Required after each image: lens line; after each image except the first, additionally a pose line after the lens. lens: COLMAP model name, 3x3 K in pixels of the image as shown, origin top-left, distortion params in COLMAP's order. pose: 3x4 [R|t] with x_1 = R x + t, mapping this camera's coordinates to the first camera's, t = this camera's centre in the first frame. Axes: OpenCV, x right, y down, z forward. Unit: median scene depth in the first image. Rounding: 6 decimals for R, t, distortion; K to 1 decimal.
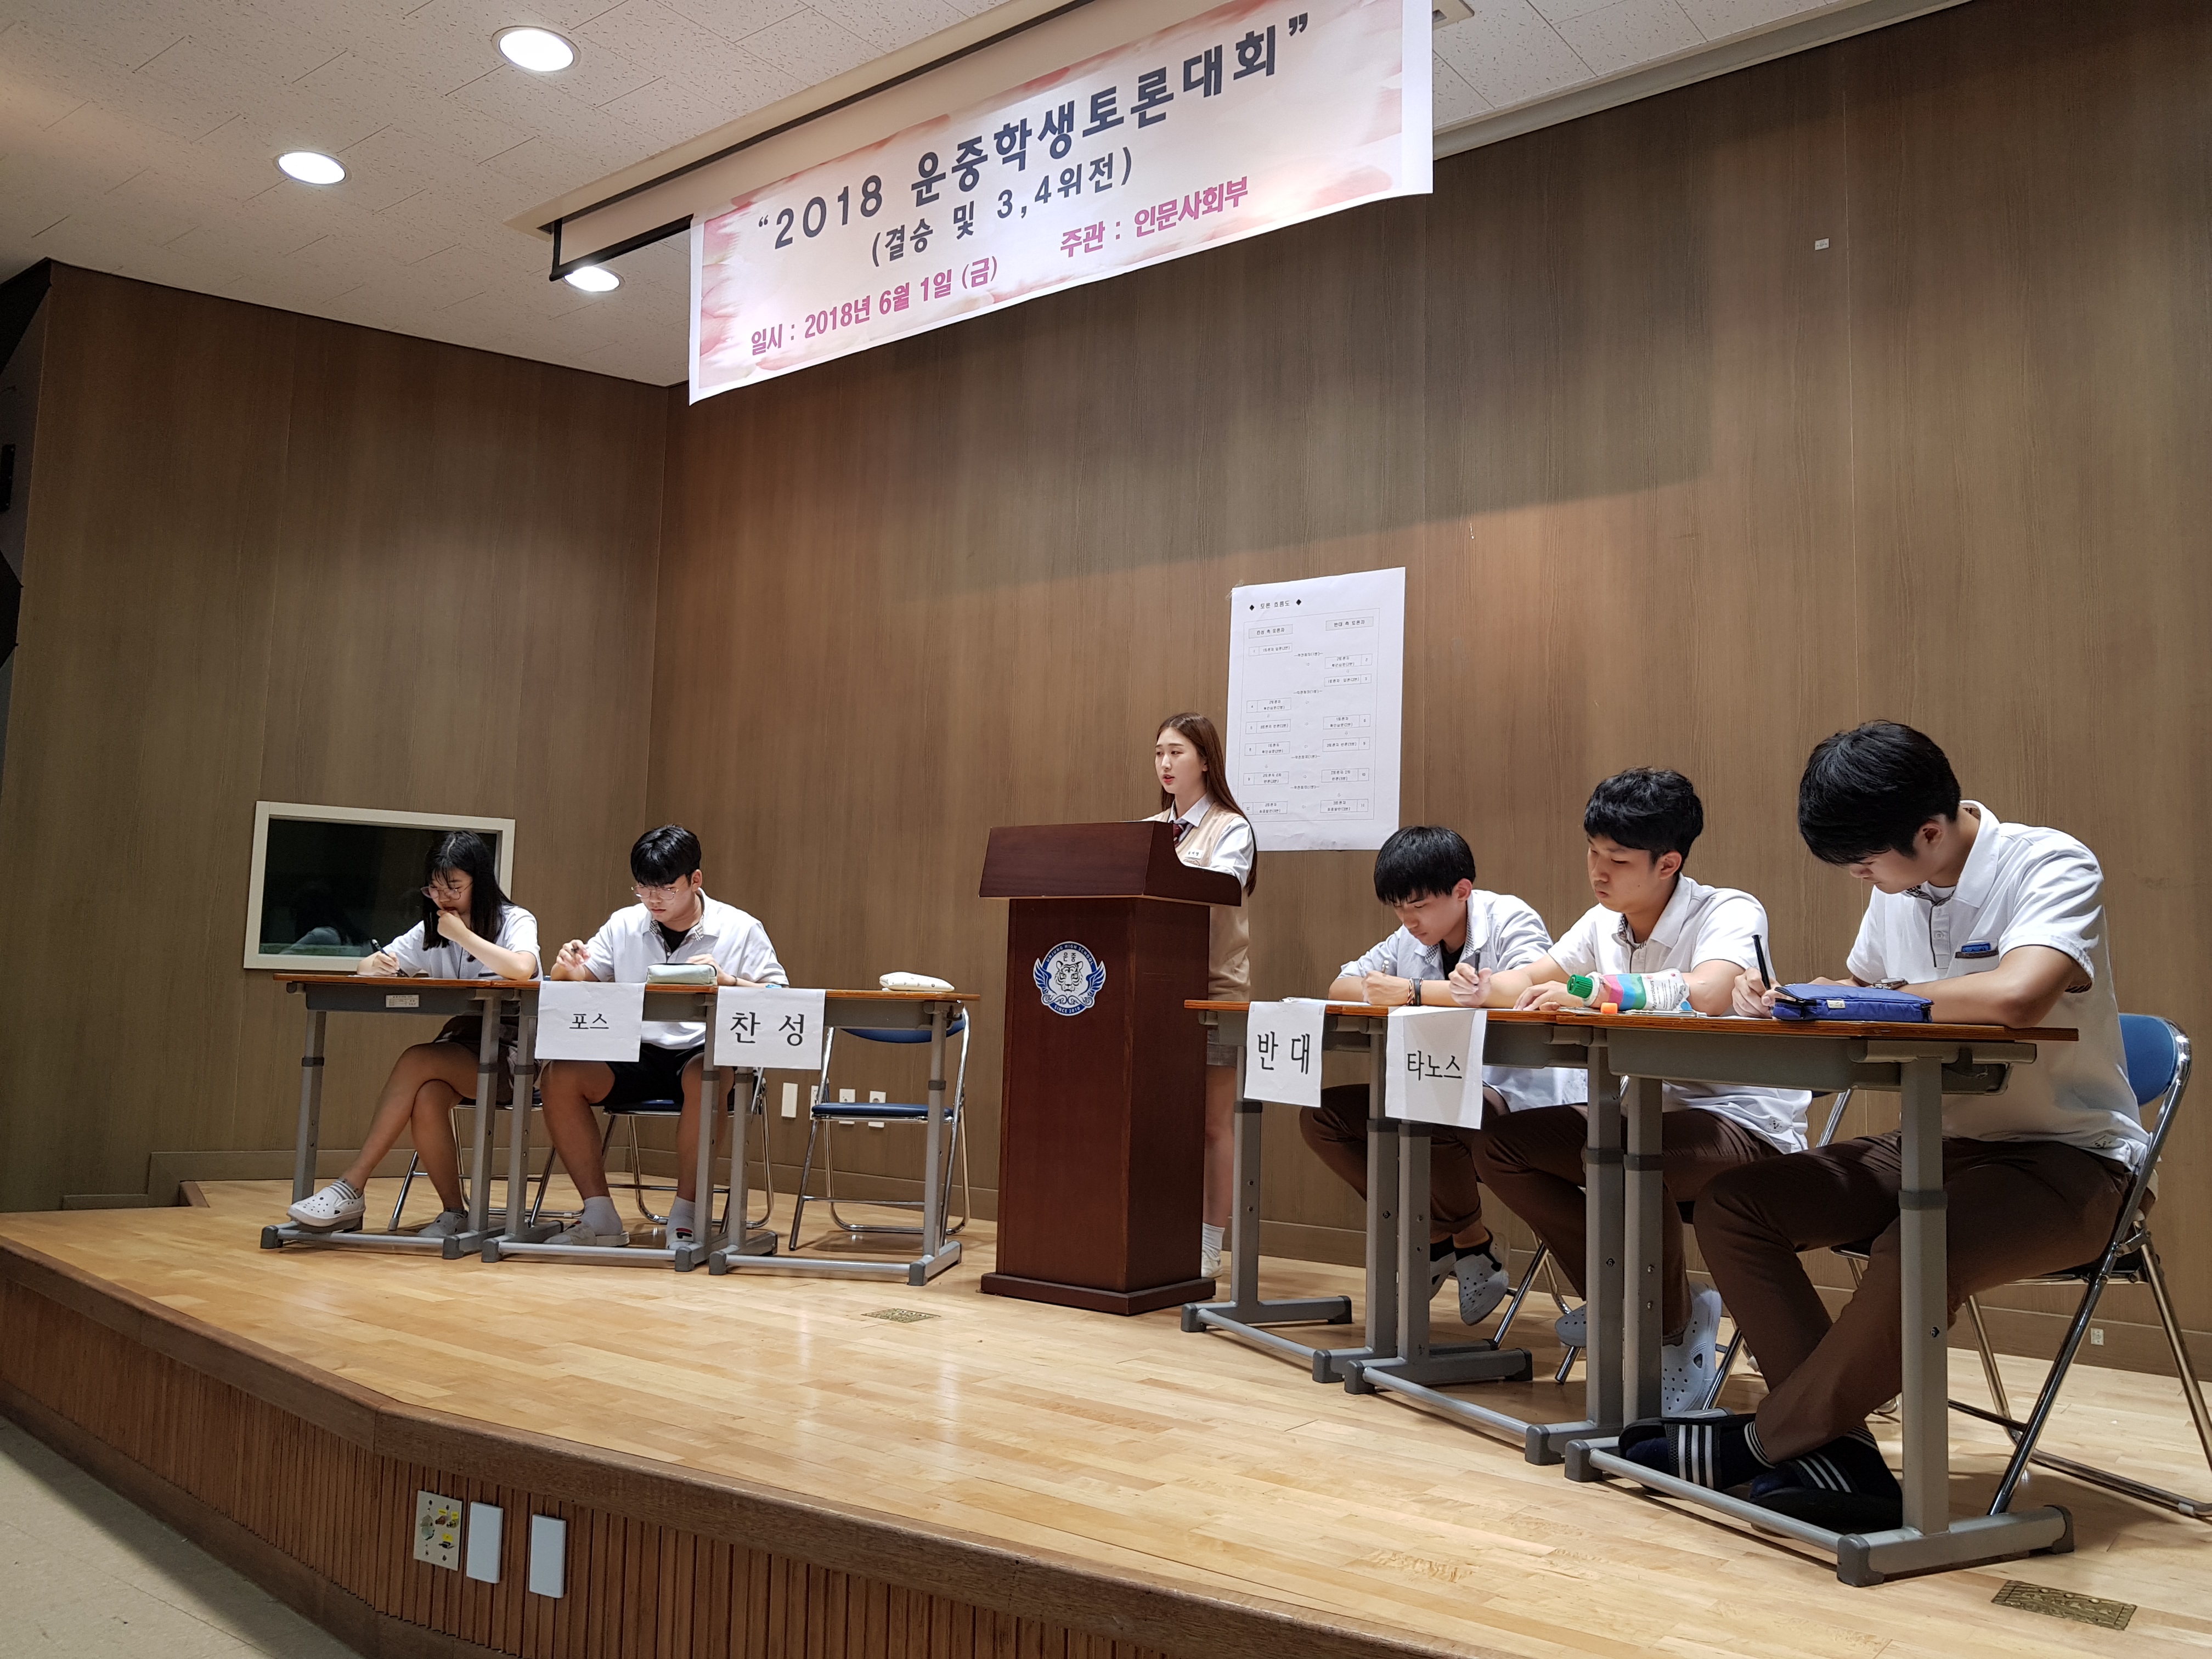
lens RADIAL K [[1727.0, 0, 1106.0], [0, 1727.0, 829.5], [0, 0, 1]] dist [-0.001245, -0.004039]
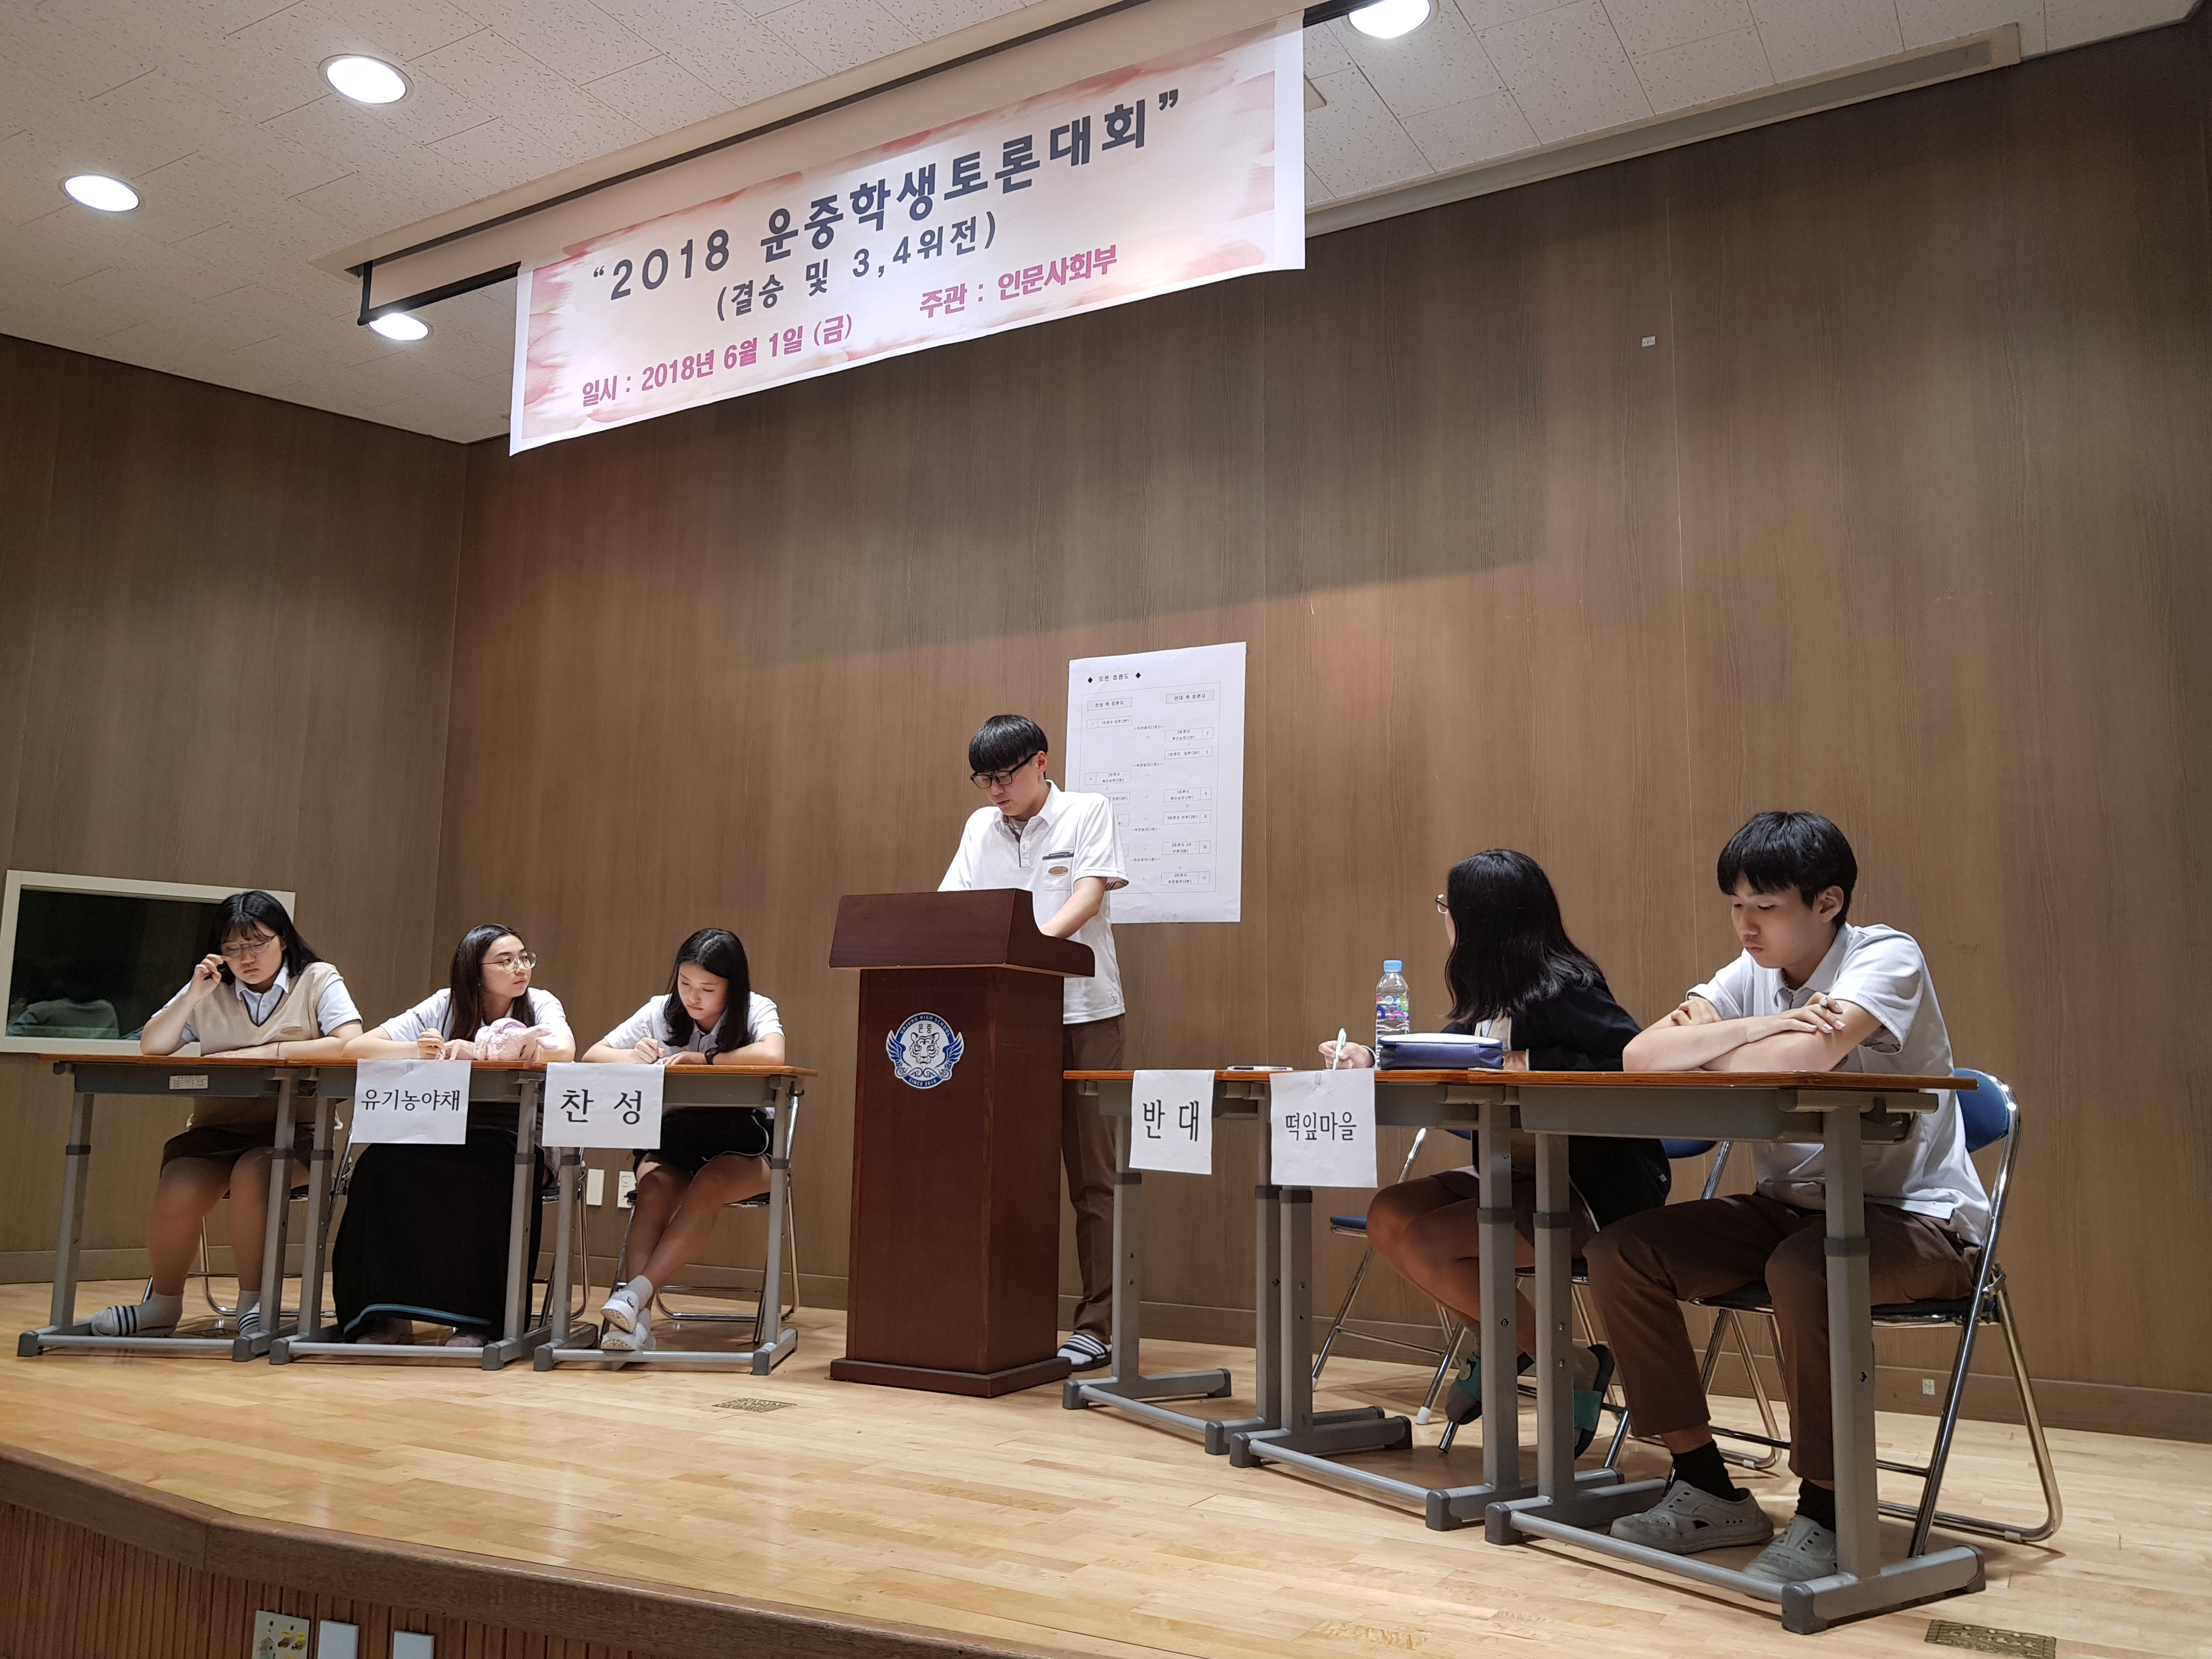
lens RADIAL K [[1726.0, 0, 1085.5], [0, 1726.0, 853.6], [0, 0, 1]] dist [-0.006413, -0.000277]
pose [[0.991675, 0.007454, 0.128550, -0.057331], [-0.002650, 0.999293, -0.037501, 0.011594], [-0.128738, 0.036849, 0.990994, 0.020208]]
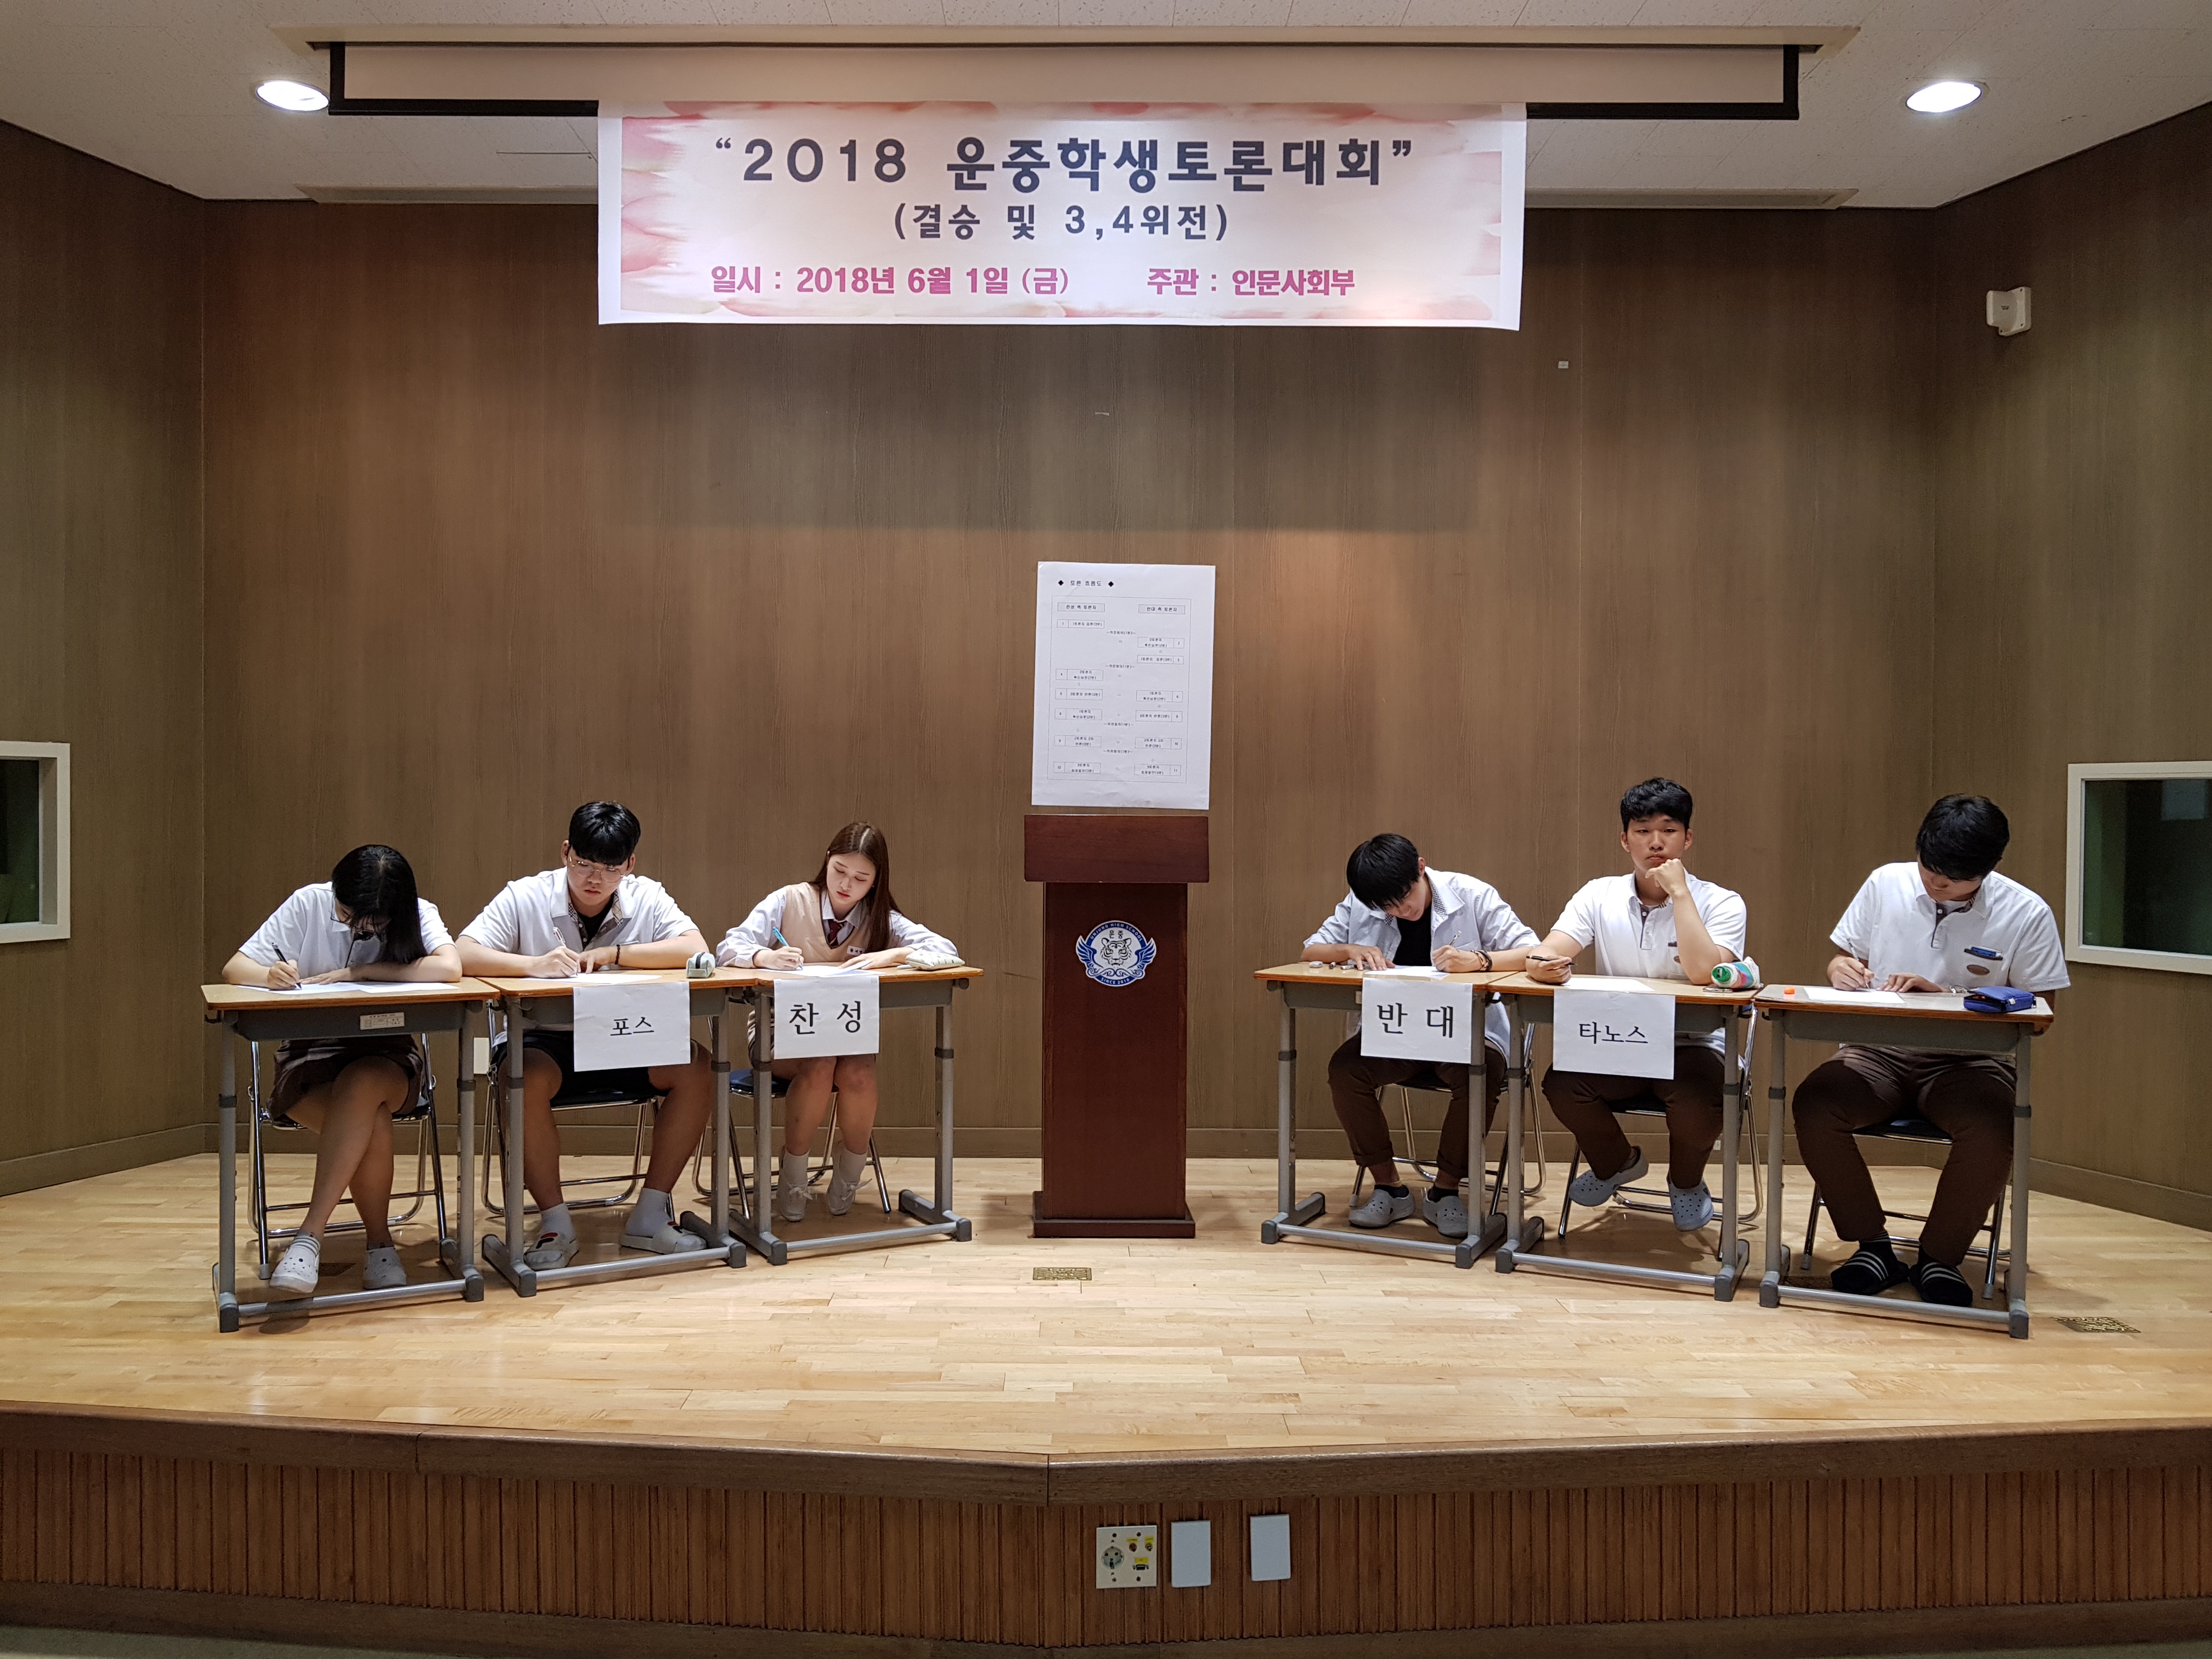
lens RADIAL K [[1696.2, 0, 1100.7], [0, 1696.2, 841.1], [0, 0, 1]] dist [-0.001915, -0.001946]
pose [[0.798719, -0.030501, 0.600930, -0.687286], [-0.042773, 0.993310, 0.107268, -0.103377], [-0.600181, -0.111381, 0.792071, 0.144264]]
